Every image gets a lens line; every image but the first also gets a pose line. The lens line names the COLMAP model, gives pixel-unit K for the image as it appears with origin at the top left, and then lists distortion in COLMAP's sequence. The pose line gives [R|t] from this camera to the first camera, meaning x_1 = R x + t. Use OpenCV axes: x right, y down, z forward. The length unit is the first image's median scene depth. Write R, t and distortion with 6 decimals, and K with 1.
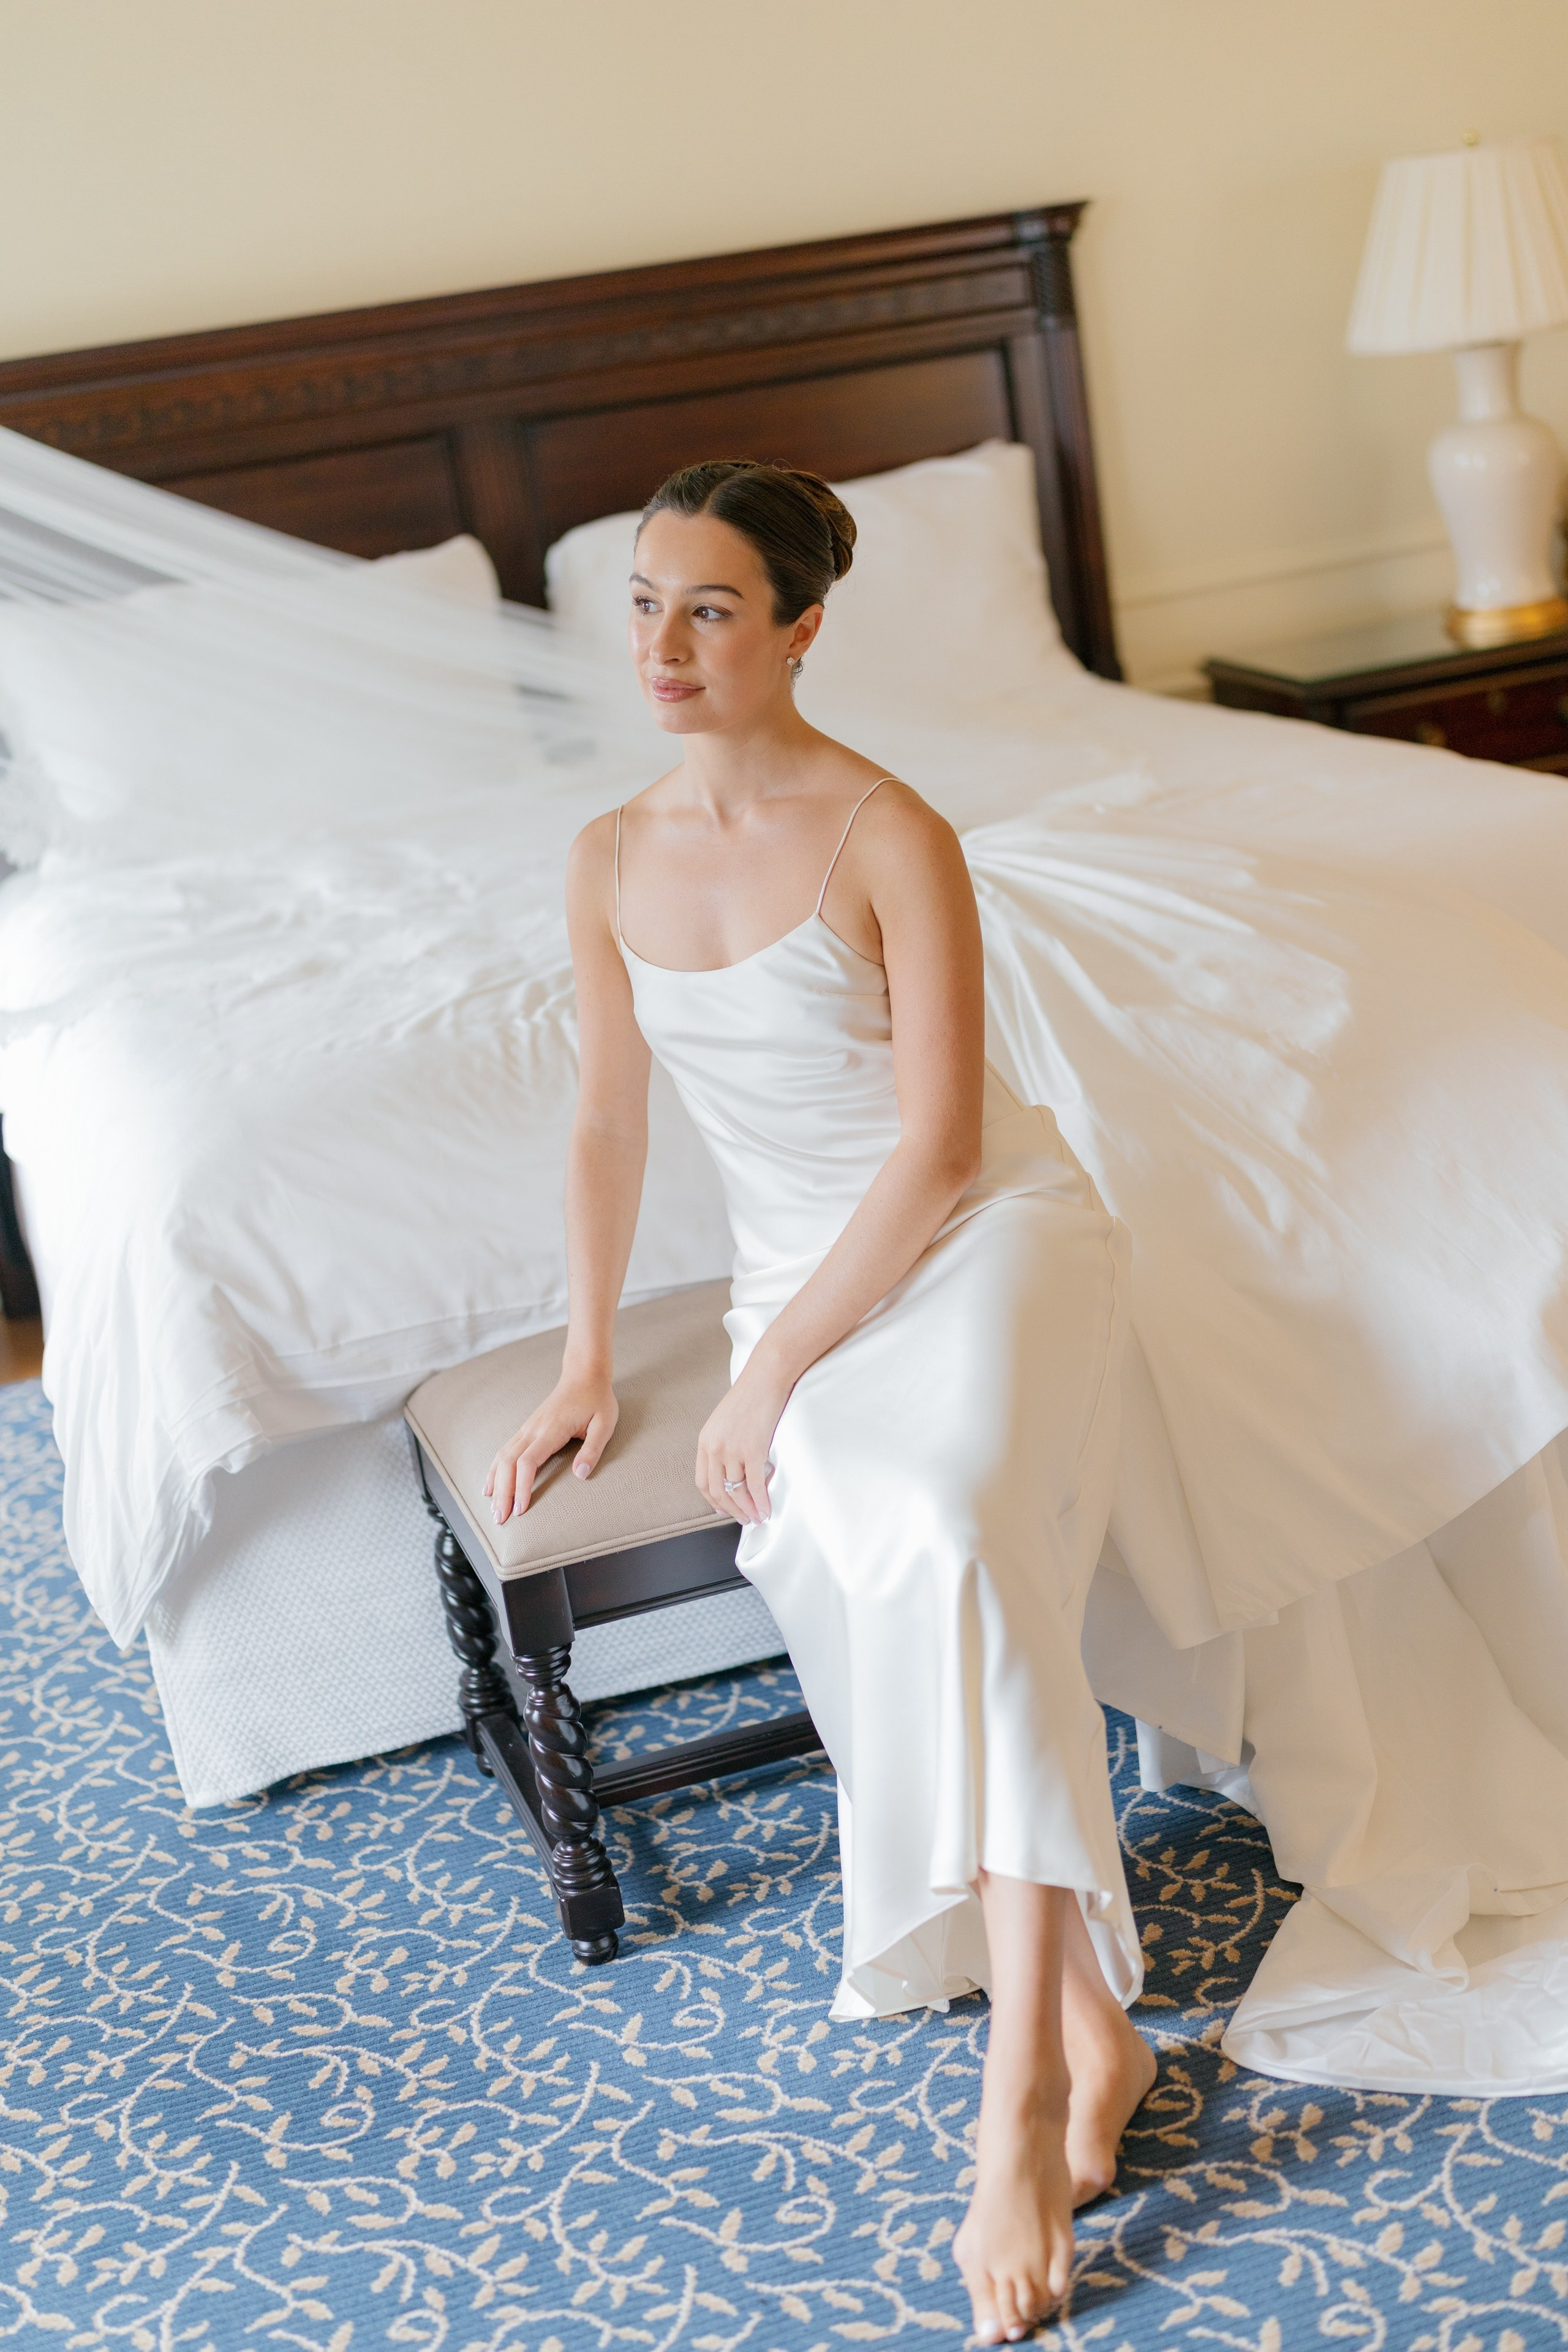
lens RADIAL K [[3382.0, 0, 800.6], [0, 3382.0, 1167.3], [0, 0, 1]] dist [-0.007017, 0.054676]
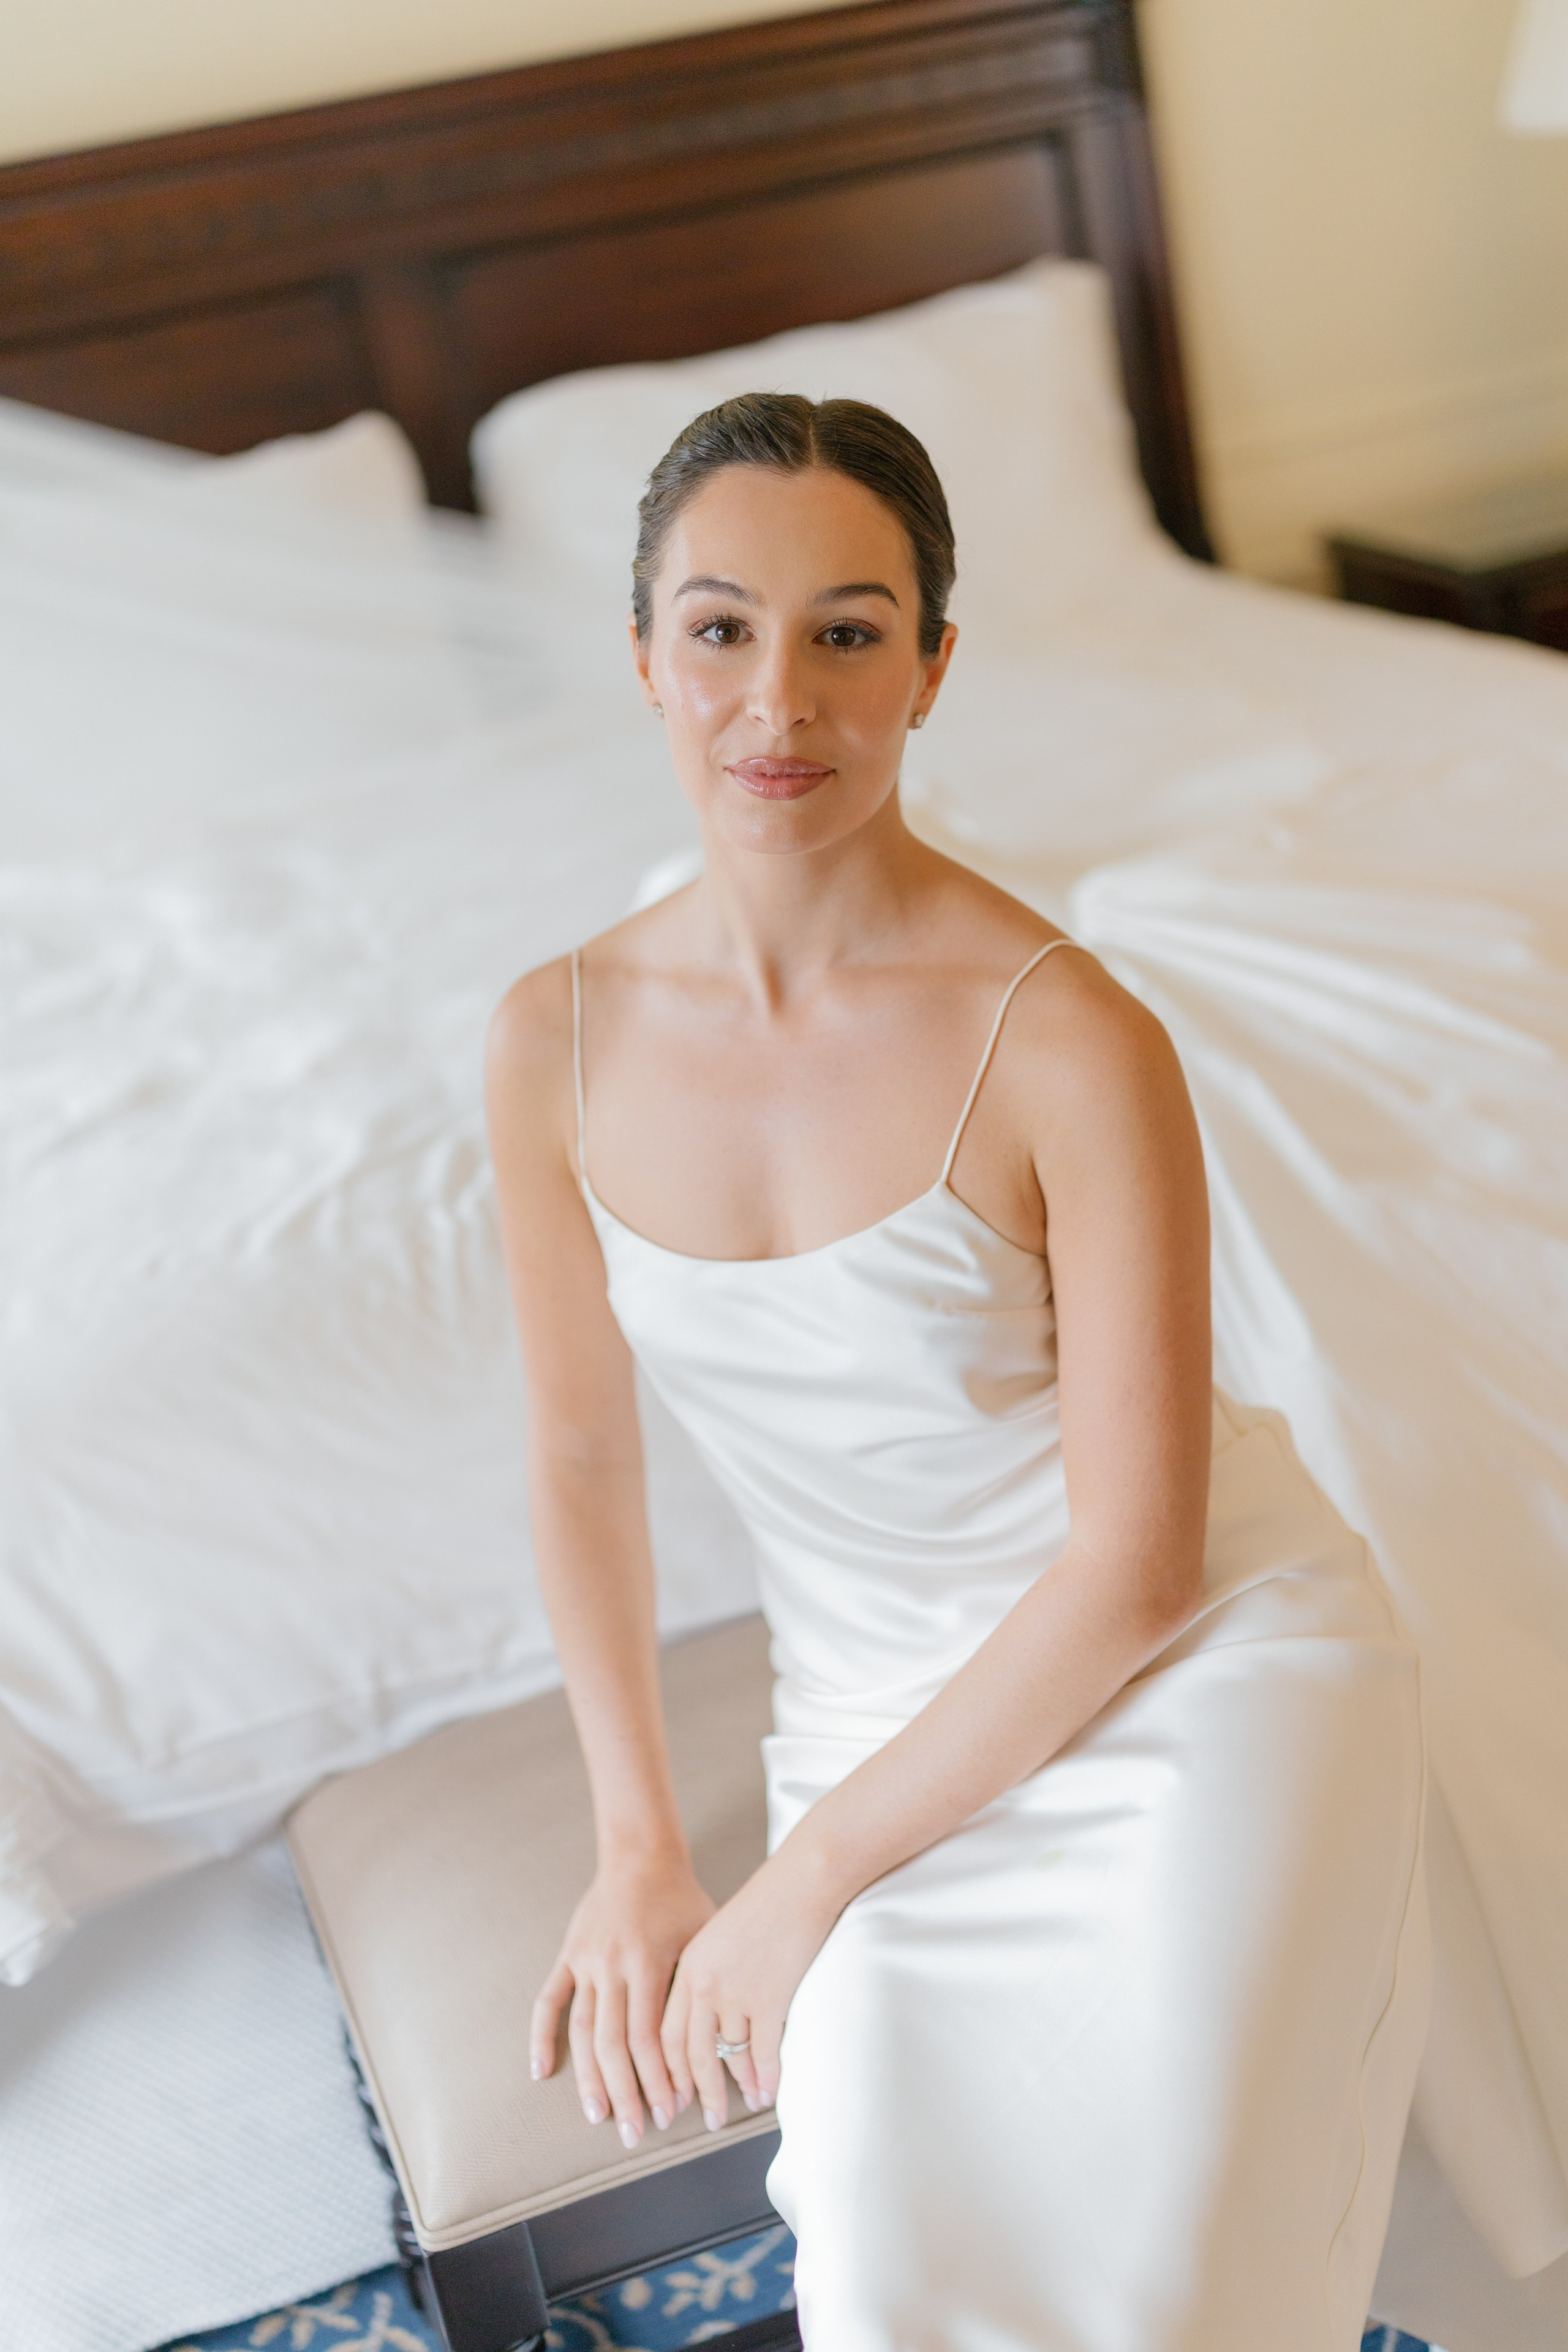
lens RADIAL K [[3309.5, 0, 797.9], [0, 3309.5, 1150.3], [0, 0, 1]] dist [0.010791, -0.002871]
pose [[0.999338, -0.036357, -0.001378, -0.011088], [0.036372, 0.997365, 0.062763, -0.095109], [-0.000907, -0.062771, 0.998028, 0.353215]]
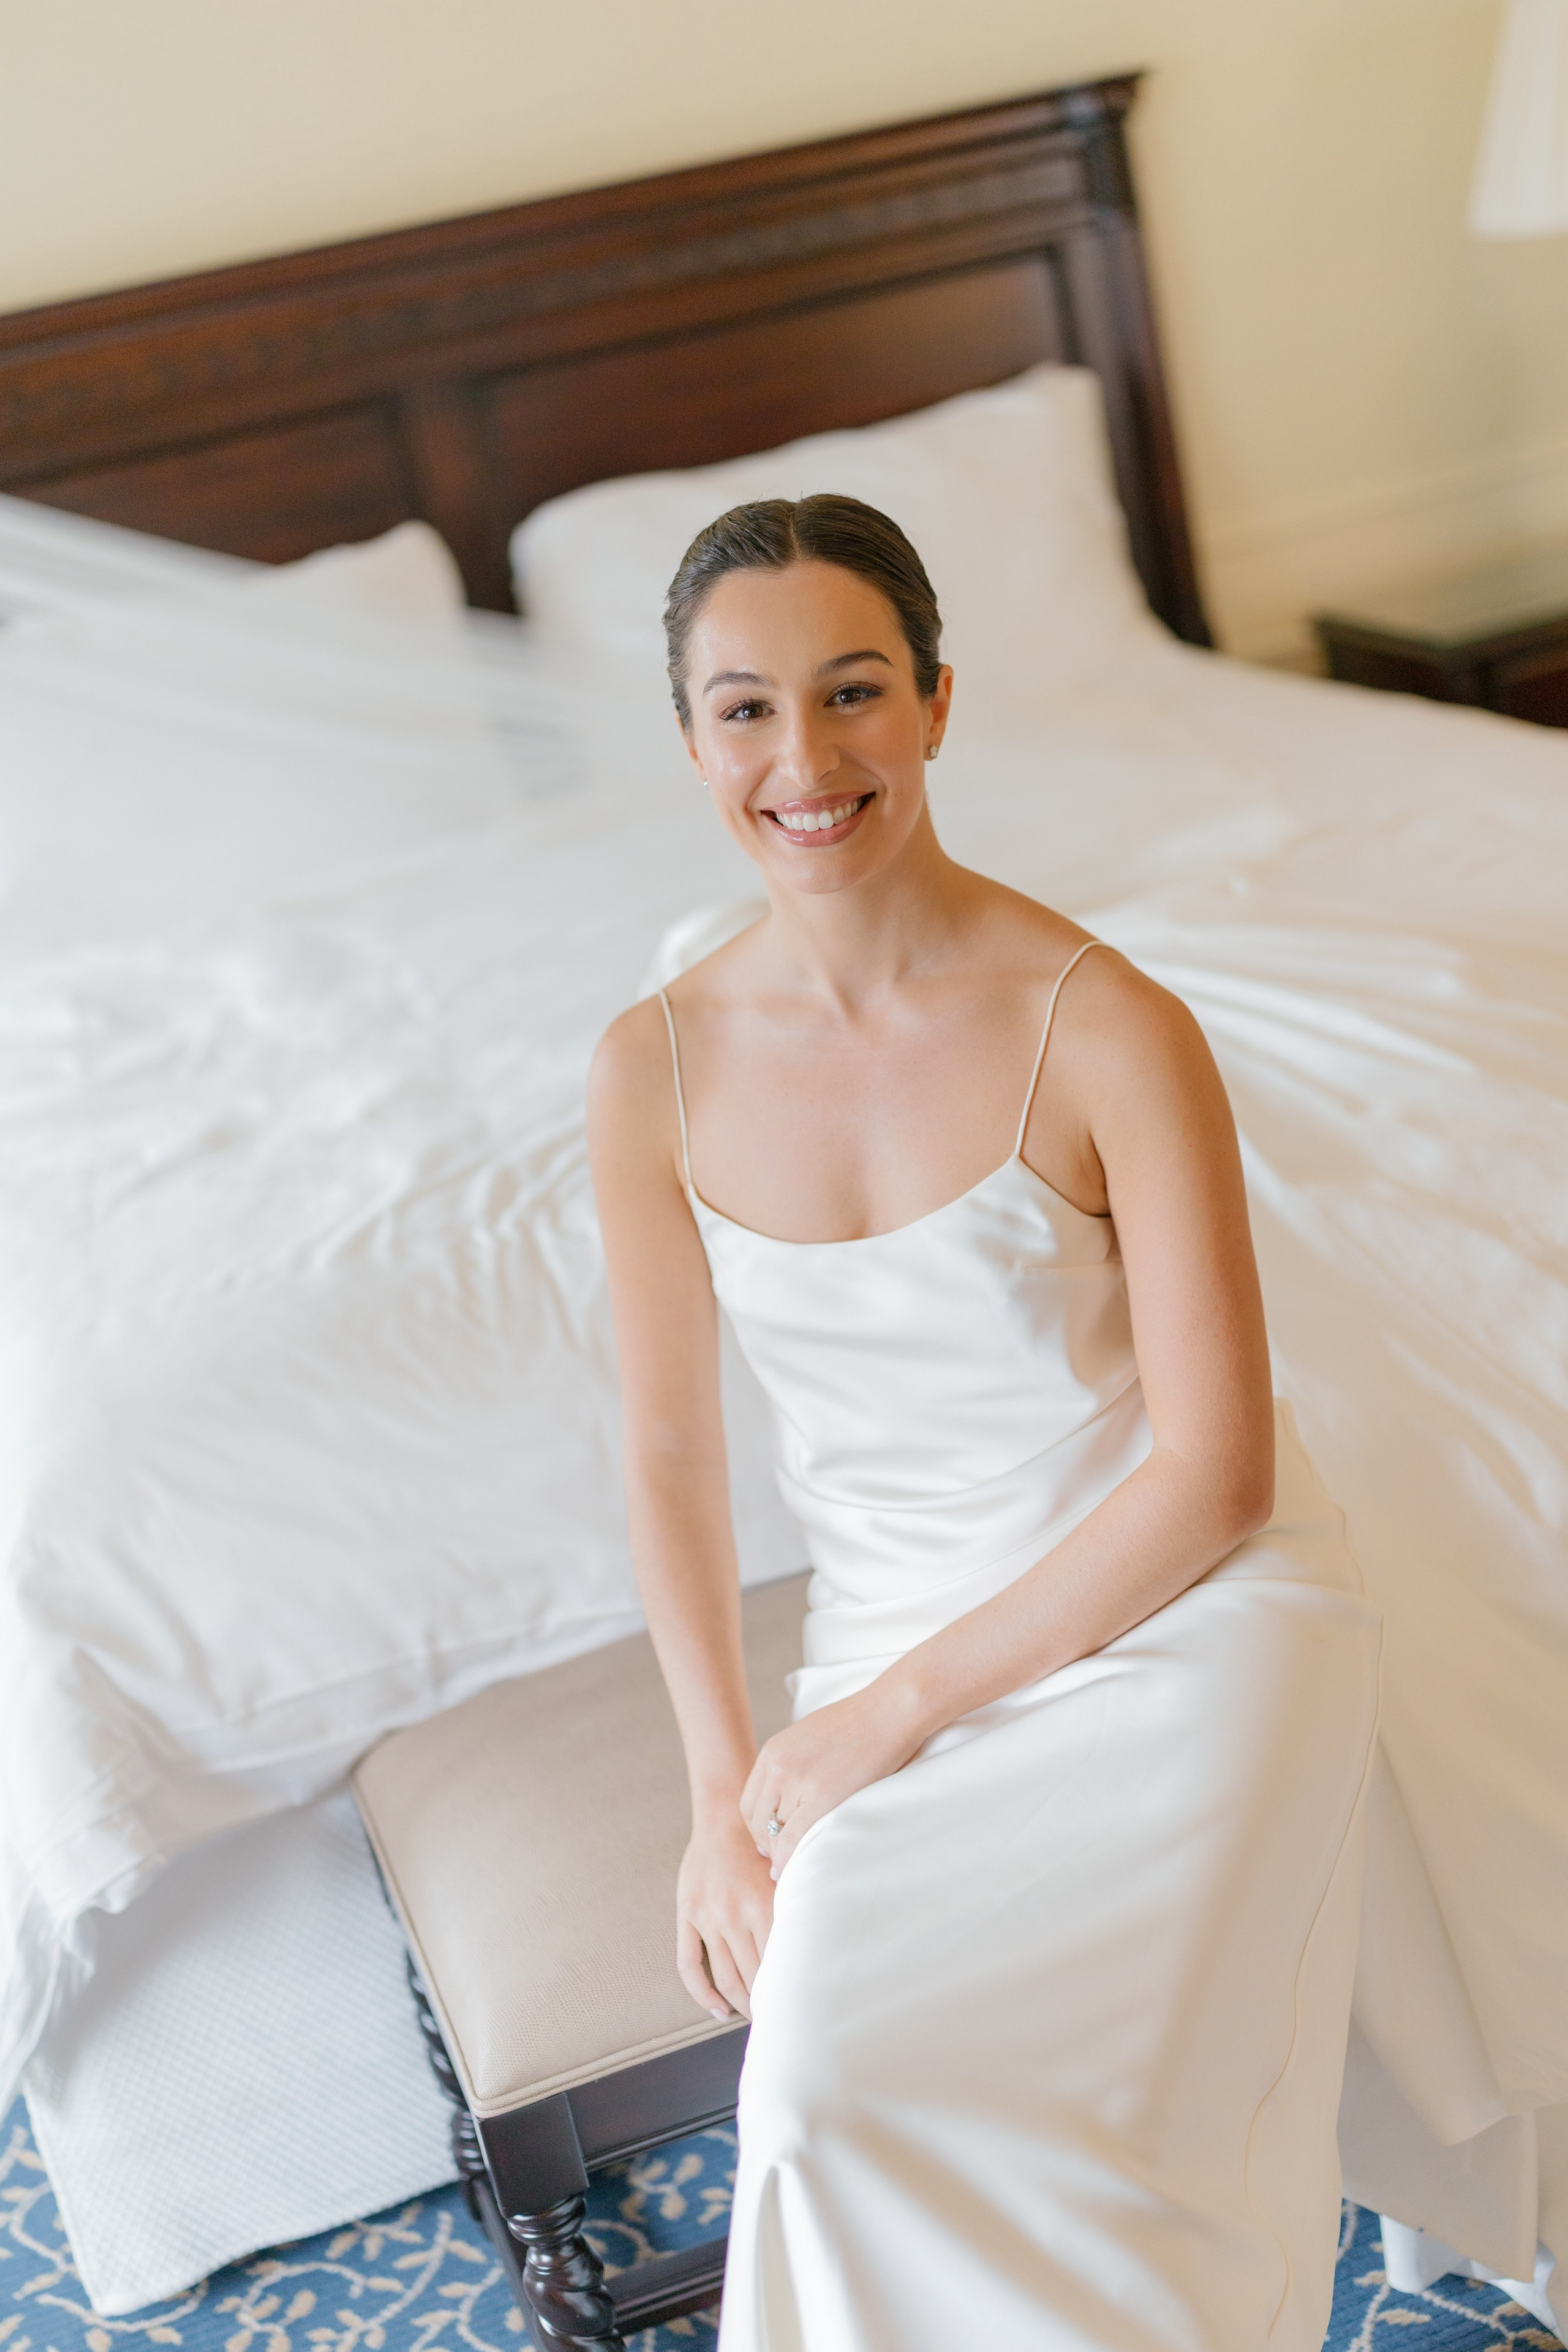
lens RADIAL K [[3304.7, 0, 784.0], [0, 3304.7, 1176.0], [0, 0, 1]] dist [0.015565, -0.002214]
pose [[0.998355, -0.052938, -0.022007, 0.000023], [0.053779, 0.997769, 0.039567, -0.081643], [0.019864, -0.040685, 0.998975, 0.278374]]
